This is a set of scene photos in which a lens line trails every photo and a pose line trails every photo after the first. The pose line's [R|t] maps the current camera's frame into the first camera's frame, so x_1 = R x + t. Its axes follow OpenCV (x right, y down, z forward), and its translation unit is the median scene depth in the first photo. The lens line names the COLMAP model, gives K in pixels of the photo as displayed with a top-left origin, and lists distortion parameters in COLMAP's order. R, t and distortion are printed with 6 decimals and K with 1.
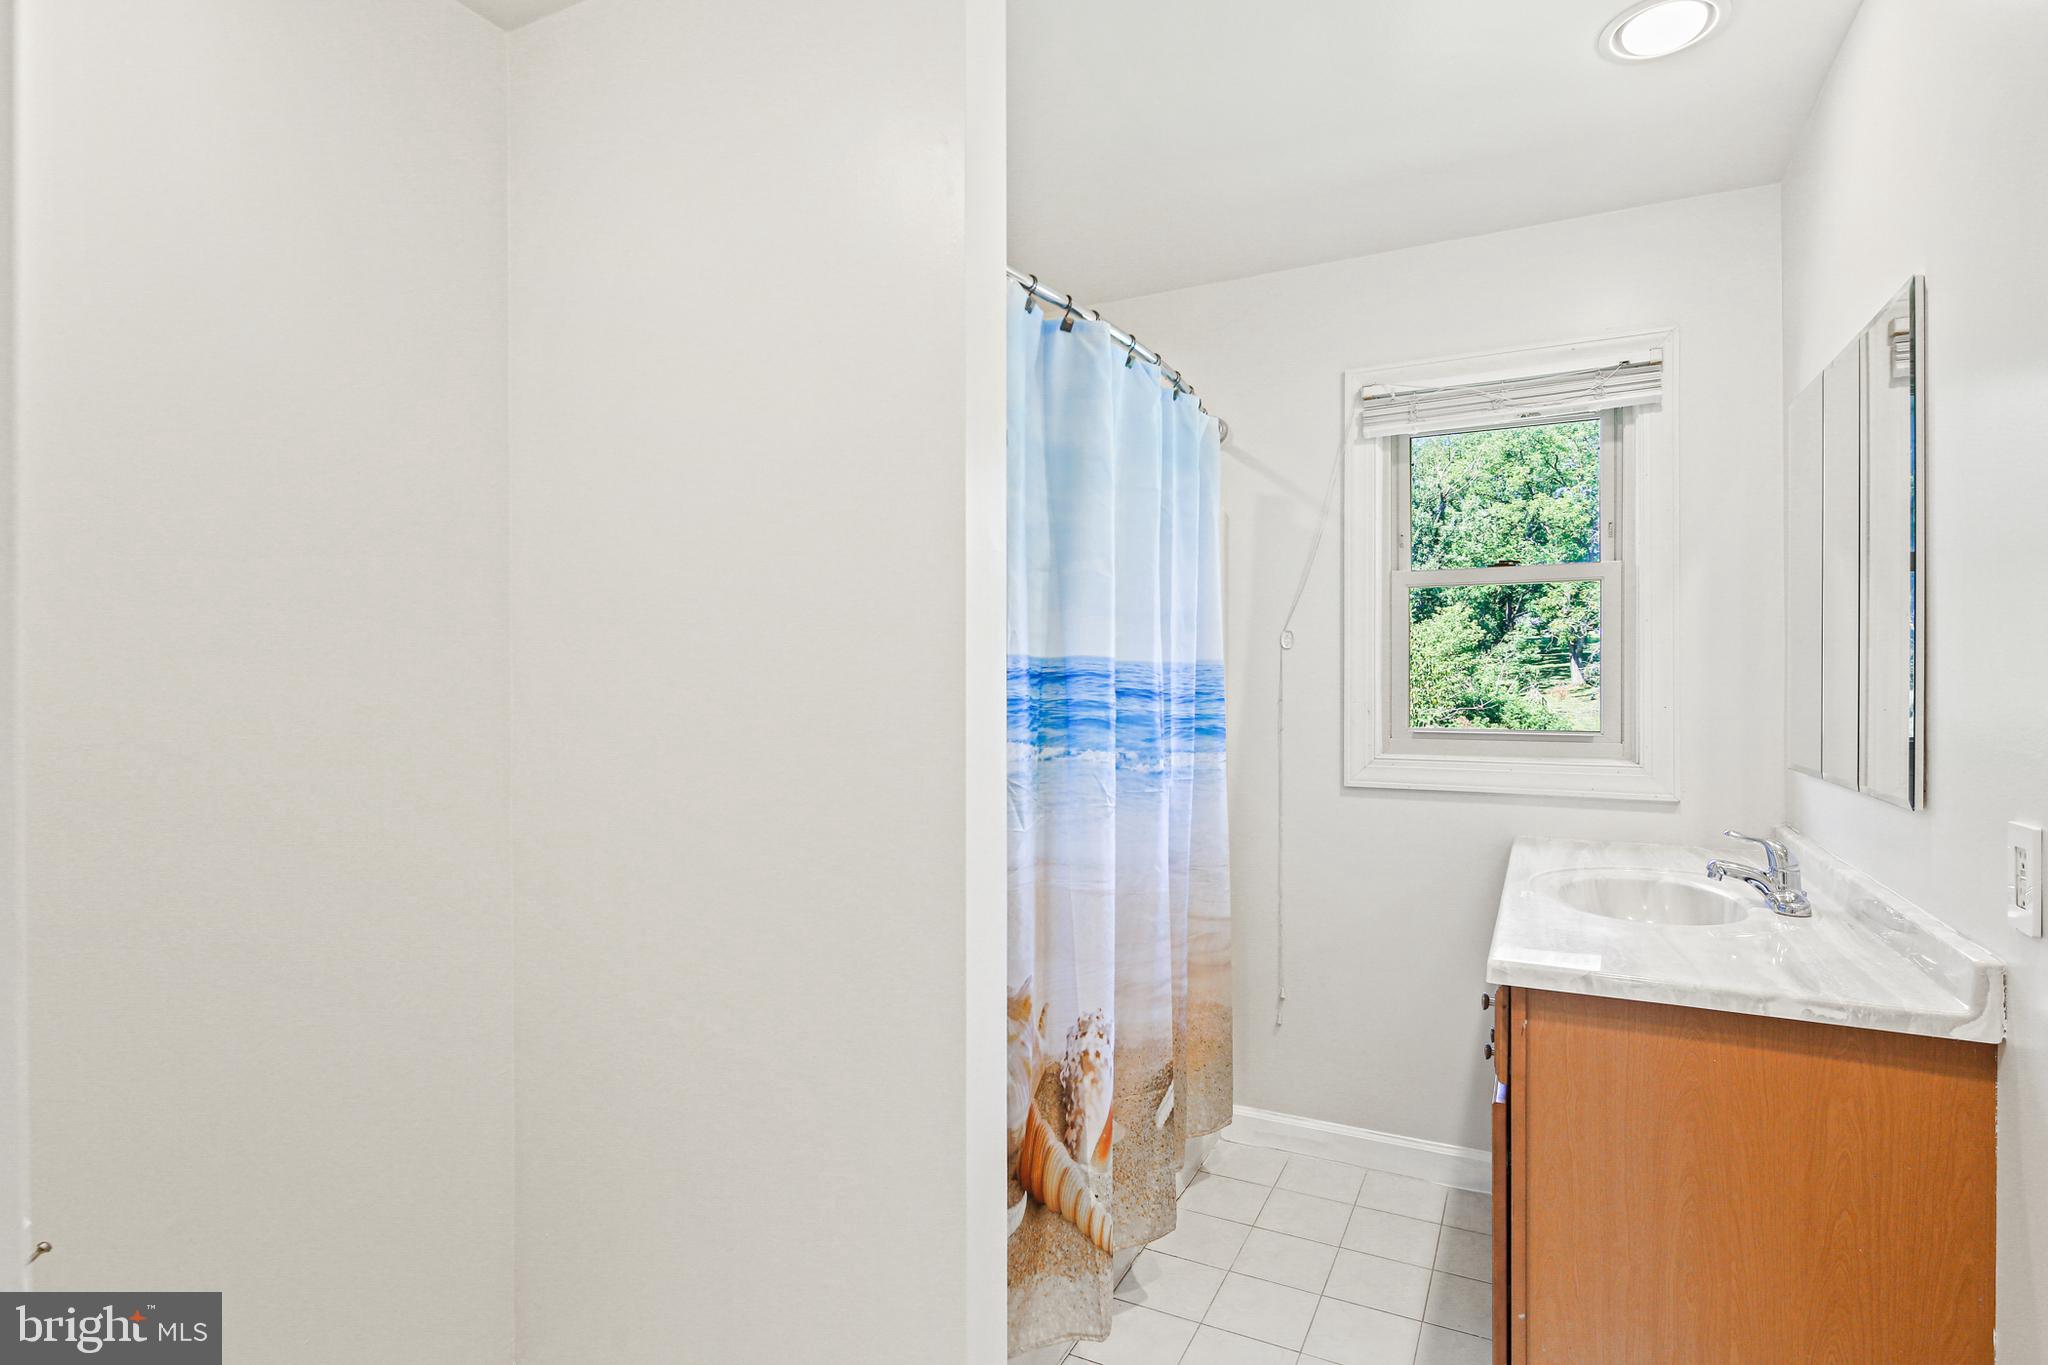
lens RADIAL K [[998.1, 0, 1024.0], [0, 998.1, 682.5], [0, 0, 1]] dist [0.000722, 0.000224]
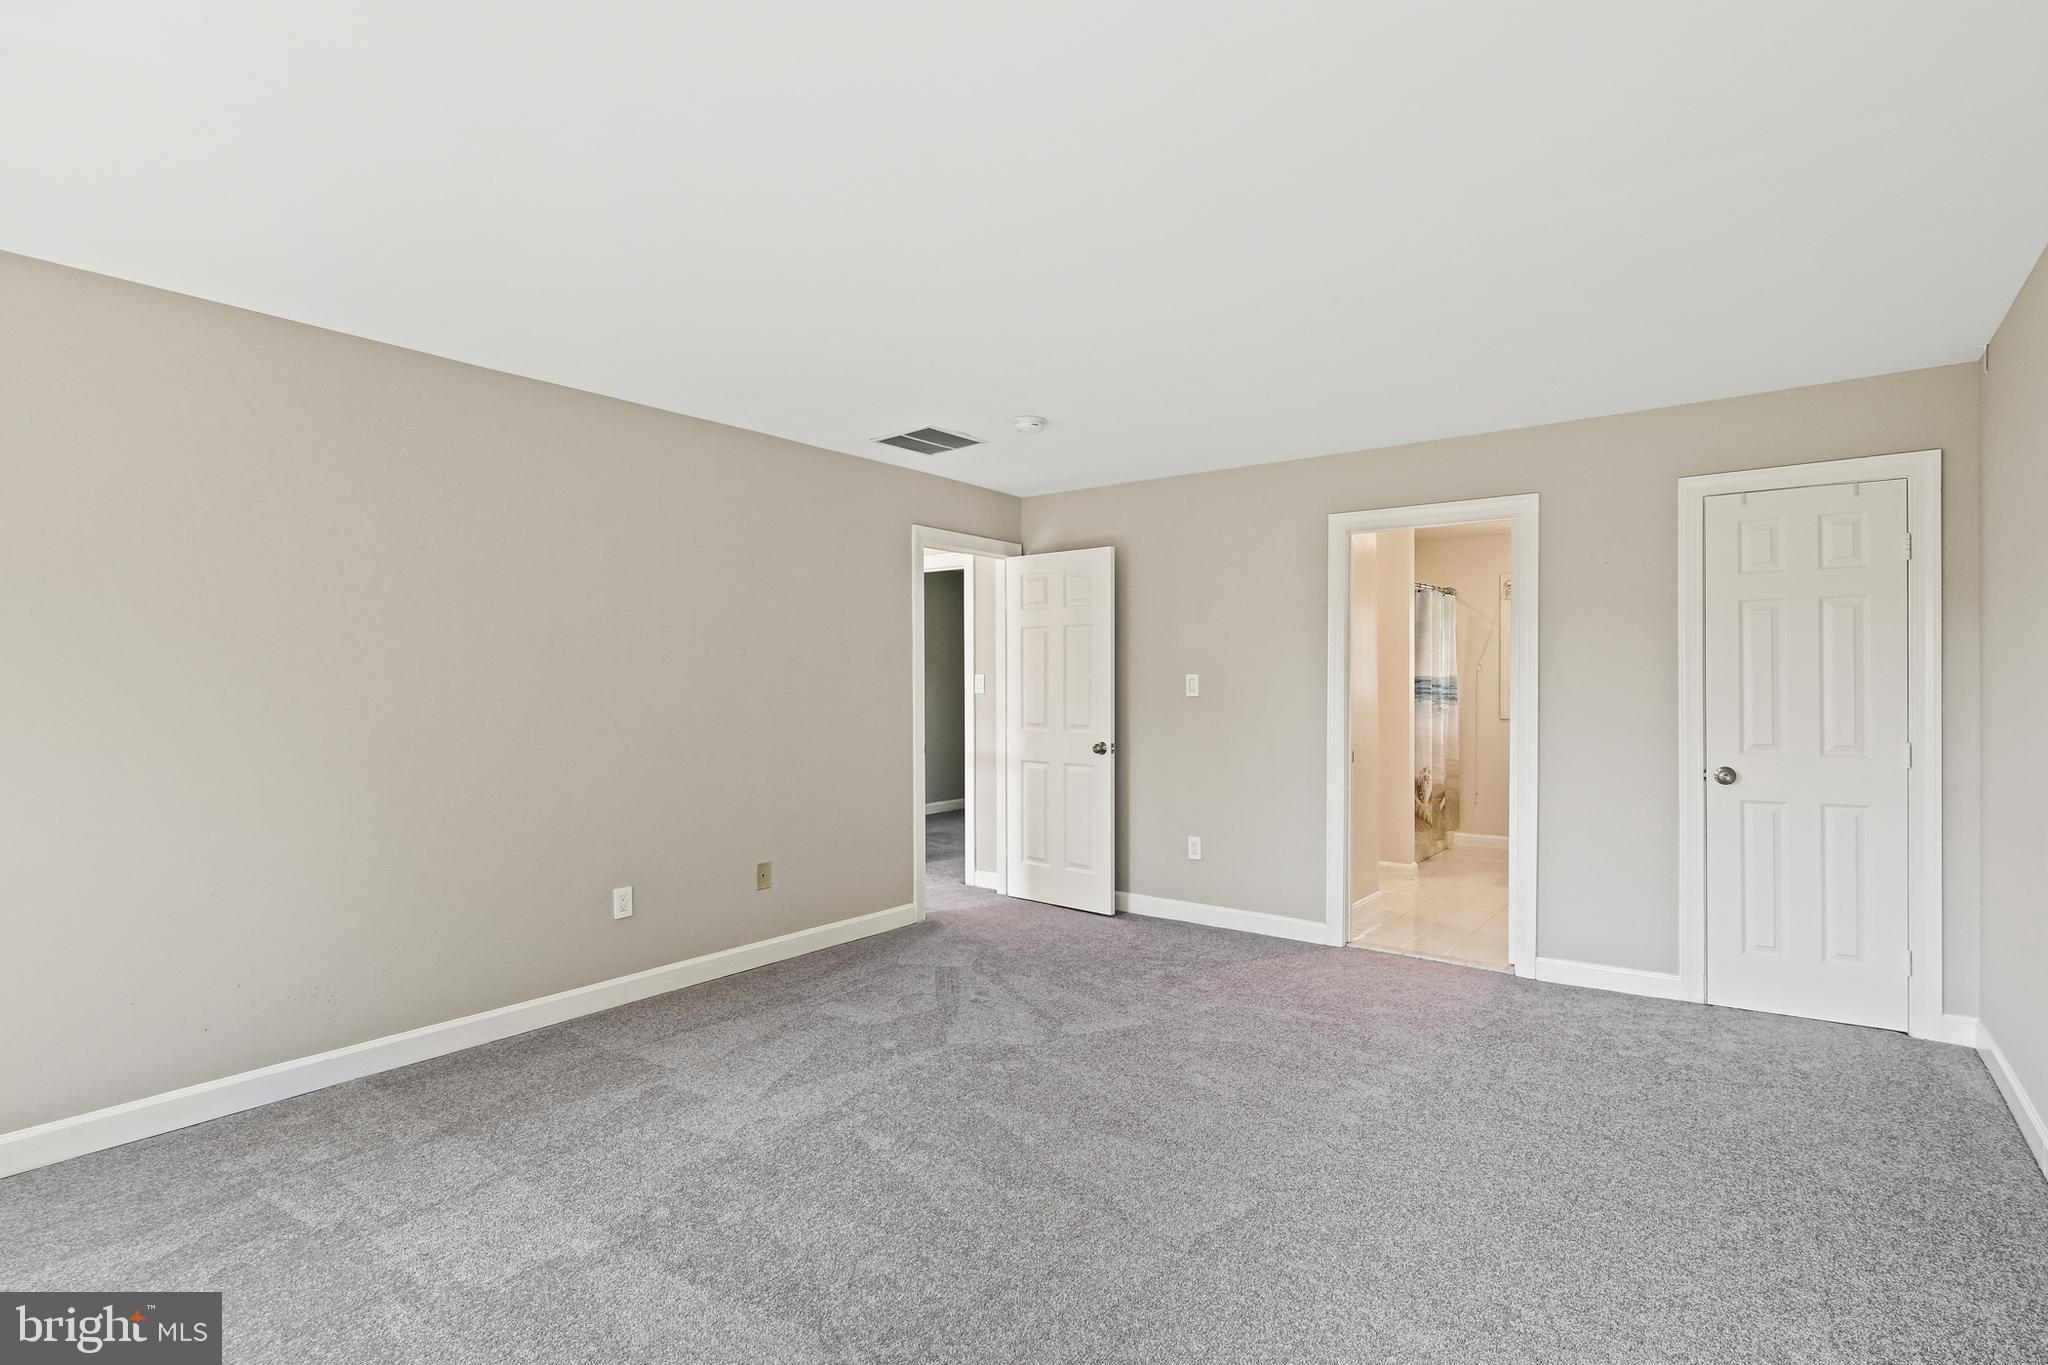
lens RADIAL K [[998.1, 0, 1024.0], [0, 998.1, 682.5], [0, 0, 1]] dist [0.000722, 0.000224]
pose [[0.986429, -0.001286, -0.164185, -0.686175], [0.000891, 0.999997, -0.002477, 0.005910], [0.164188, 0.002297, 0.986426, -2.523135]]
